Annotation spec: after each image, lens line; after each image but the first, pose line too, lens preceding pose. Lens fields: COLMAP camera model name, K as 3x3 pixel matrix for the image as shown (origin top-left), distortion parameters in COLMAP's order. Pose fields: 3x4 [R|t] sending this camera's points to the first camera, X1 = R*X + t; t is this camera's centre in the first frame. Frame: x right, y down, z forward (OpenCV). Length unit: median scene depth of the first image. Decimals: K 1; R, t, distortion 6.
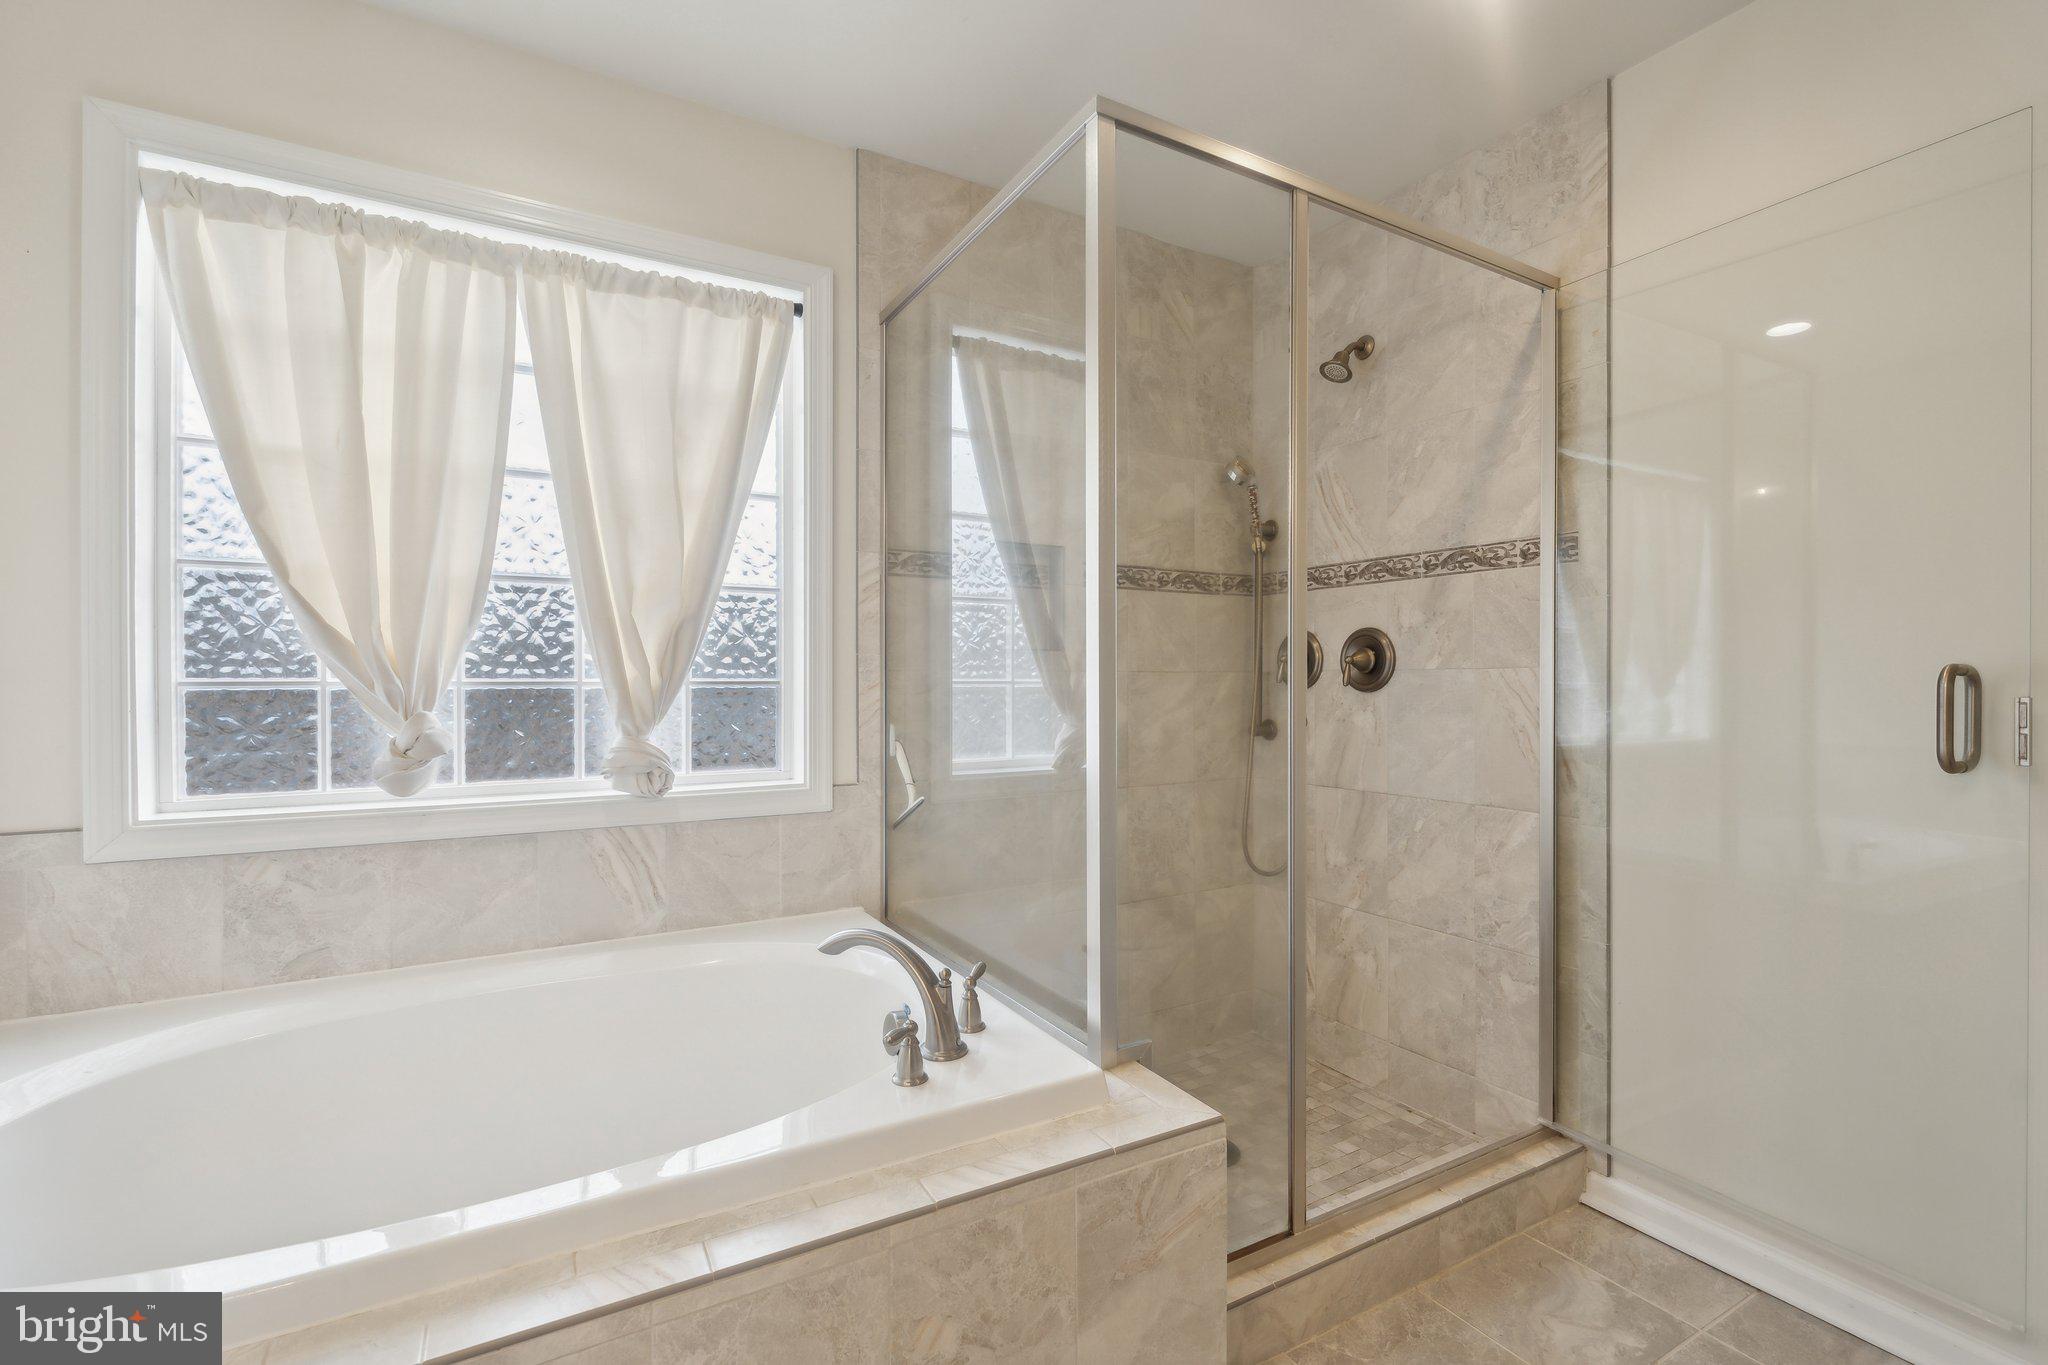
lens RADIAL K [[899.7, 0, 1026.3], [0, 899.7, 678.0], [0, 0, 1]] dist [-0.003279, -0.000151]
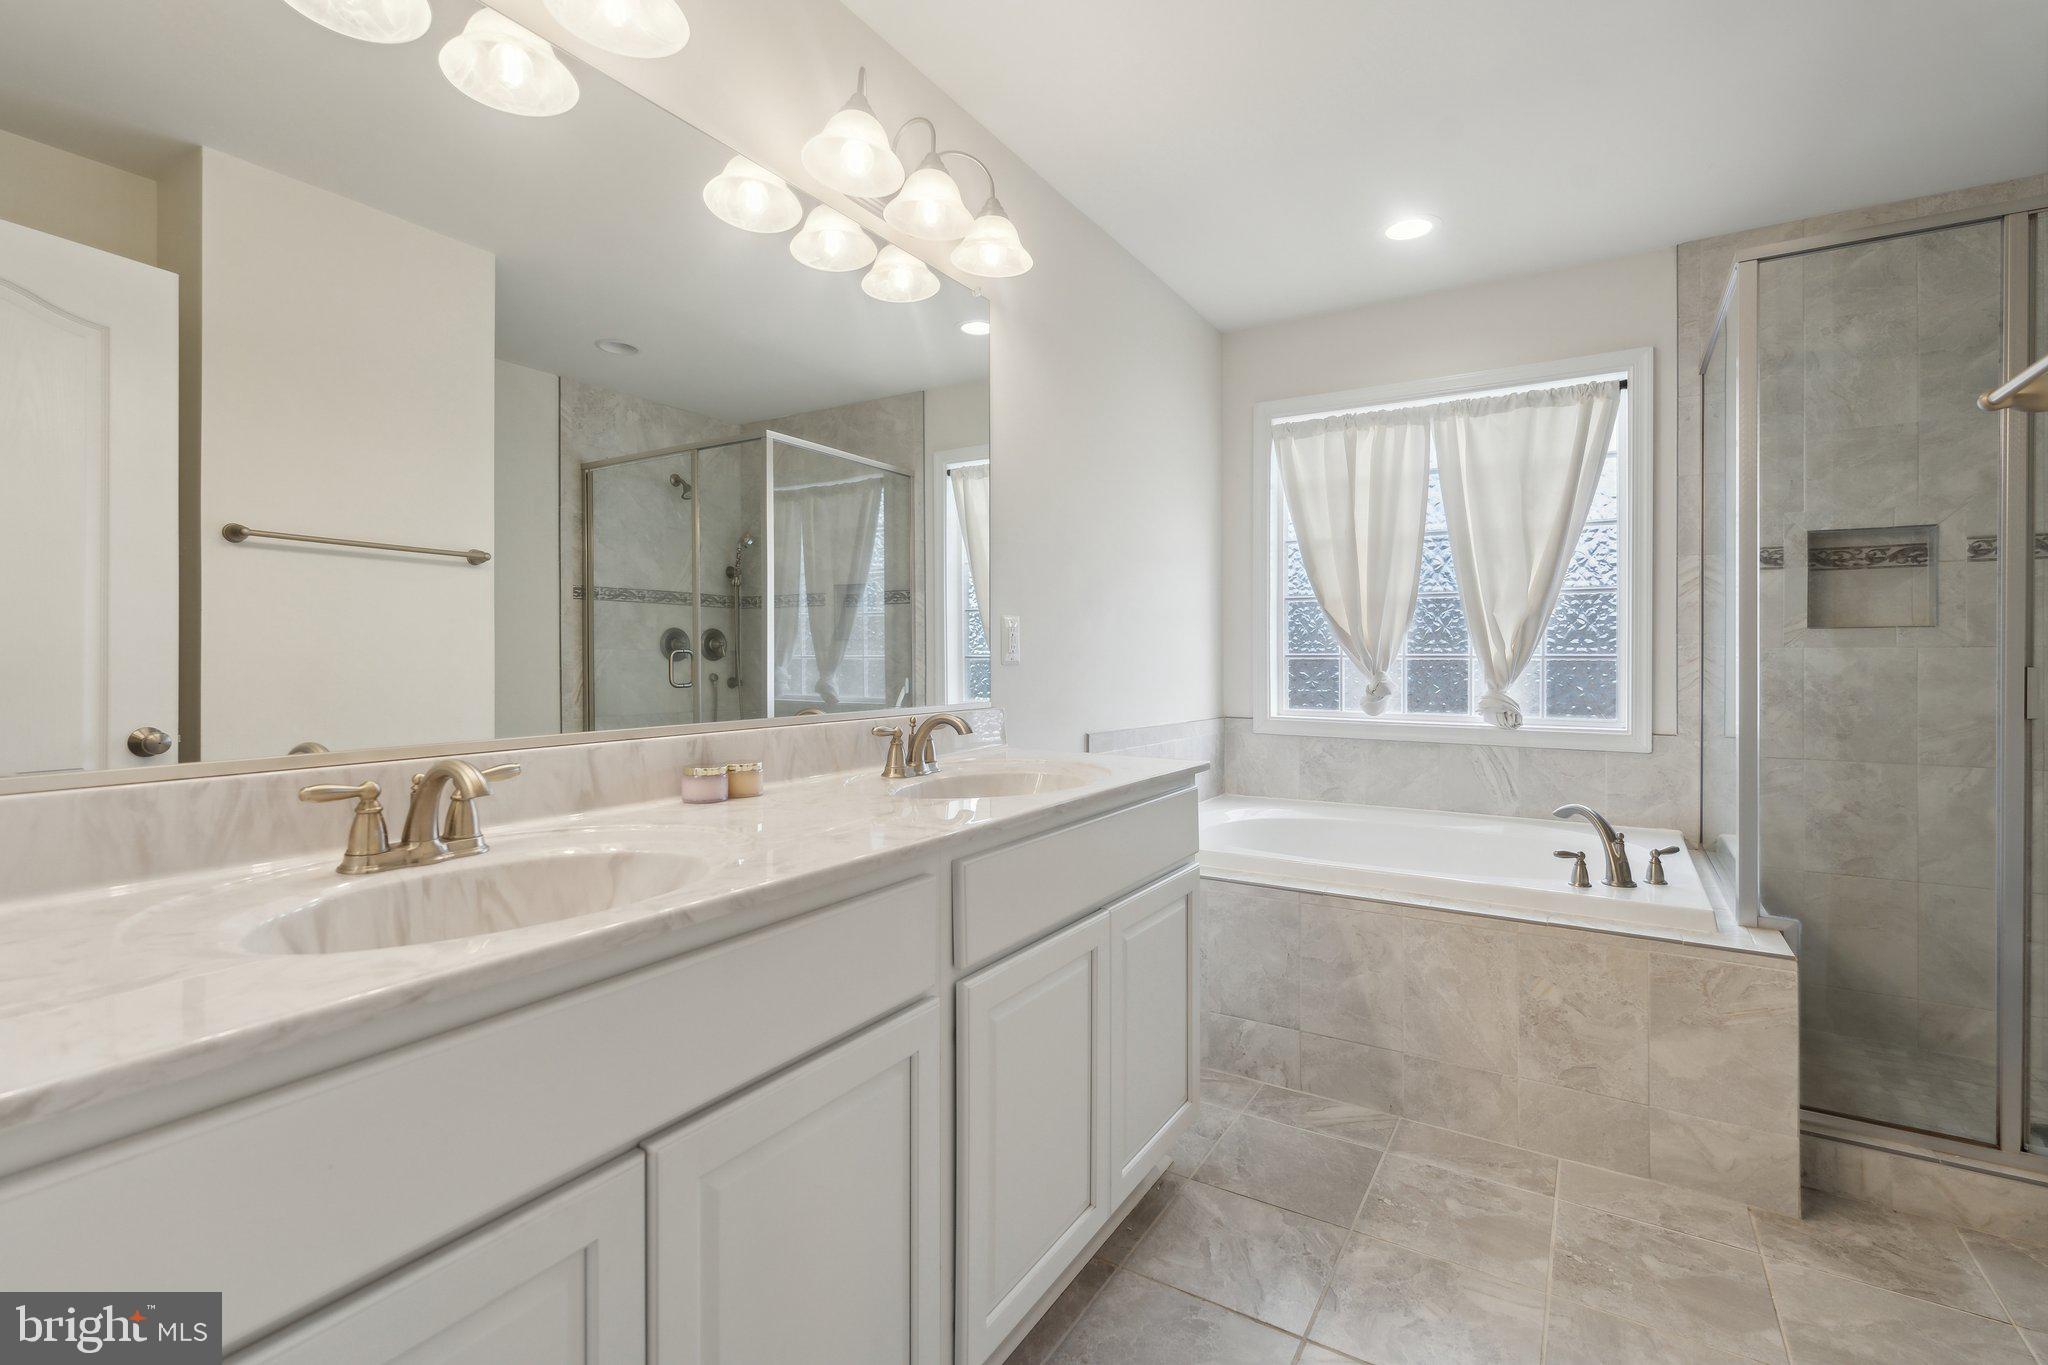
lens RADIAL K [[881.3, 0, 1029.3], [0, 881.3, 649.6], [0, 0, 1]] dist [0.007877, 0.000436]
pose [[0.462702, -0.004047, -0.886505, 0.588560], [-0.003846, 0.999971, -0.006573, 0.007236], [0.886506, 0.006451, 0.462673, -0.479654]]
